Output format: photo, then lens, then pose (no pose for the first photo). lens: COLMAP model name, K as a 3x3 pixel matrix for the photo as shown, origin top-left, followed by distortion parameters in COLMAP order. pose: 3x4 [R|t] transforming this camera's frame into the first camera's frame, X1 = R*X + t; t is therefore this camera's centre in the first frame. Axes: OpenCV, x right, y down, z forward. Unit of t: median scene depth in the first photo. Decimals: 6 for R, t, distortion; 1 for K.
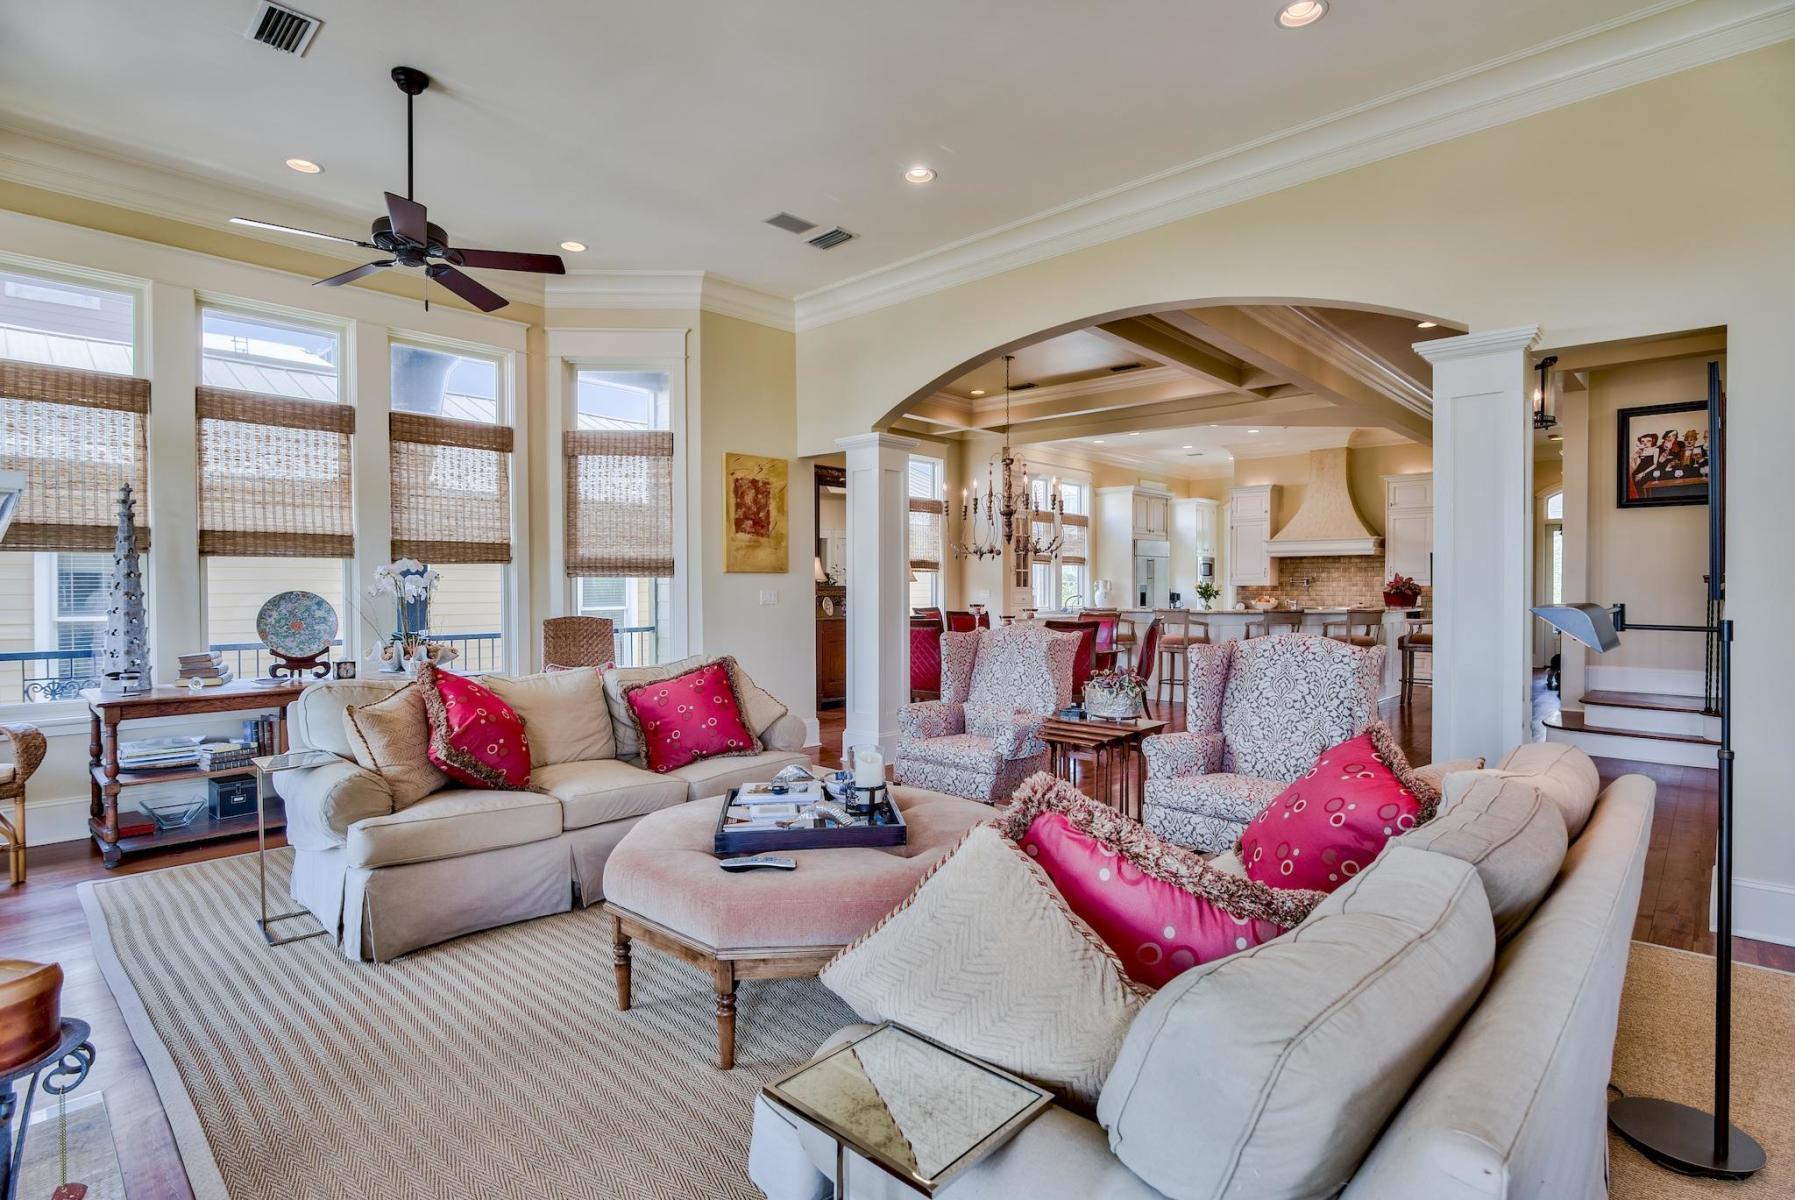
lens RADIAL K [[873.9, 0, 880.2], [0, 873.9, 599.8], [0, 0, 1]] dist [0.004580, -0.009194]
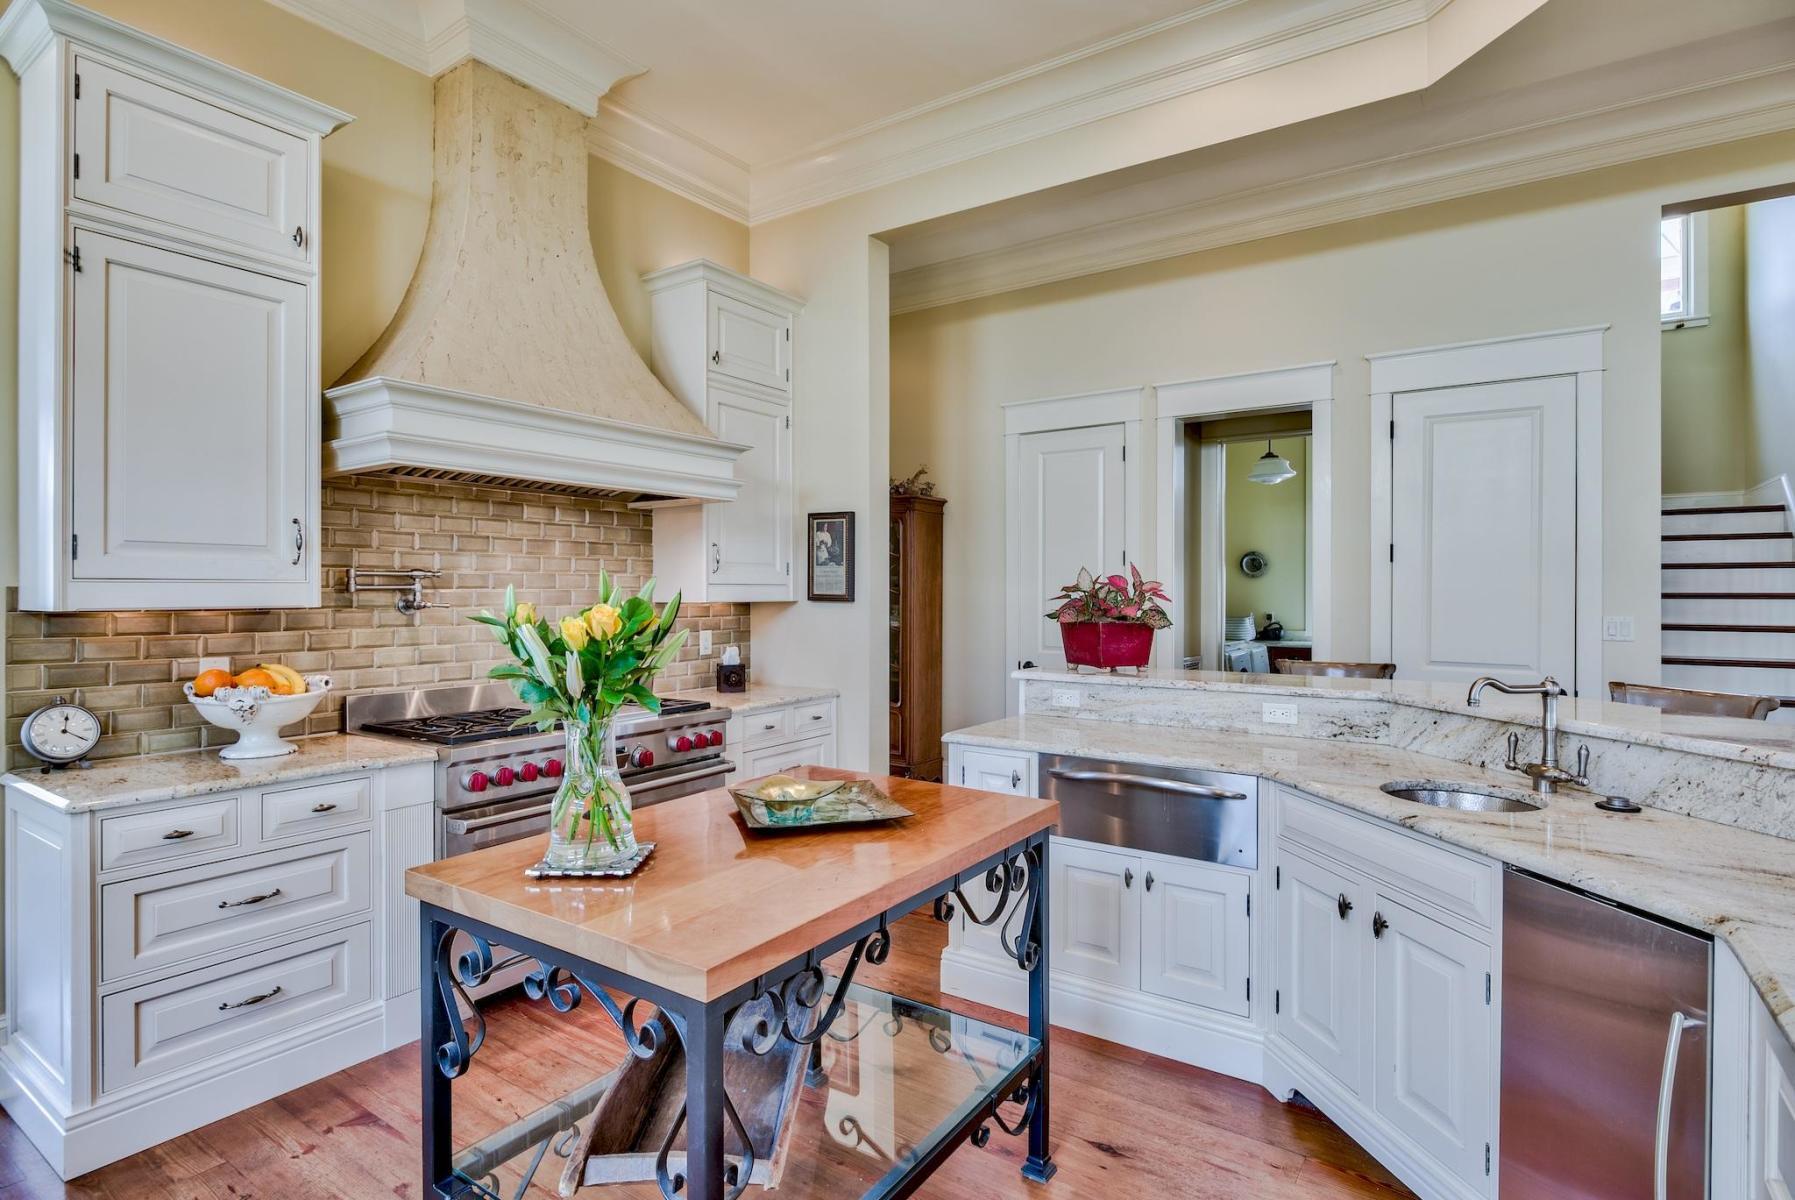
lens RADIAL K [[893.8, 0, 907.7], [0, 893.8, 588.1], [0, 0, 1]] dist [0.002665, 0.001208]
pose [[-0.161362, 0.001151, 0.986895, 0.234108], [0.015076, 0.999886, 0.001299, -0.020292], [-0.986780, 0.015088, -0.161361, 0.970819]]
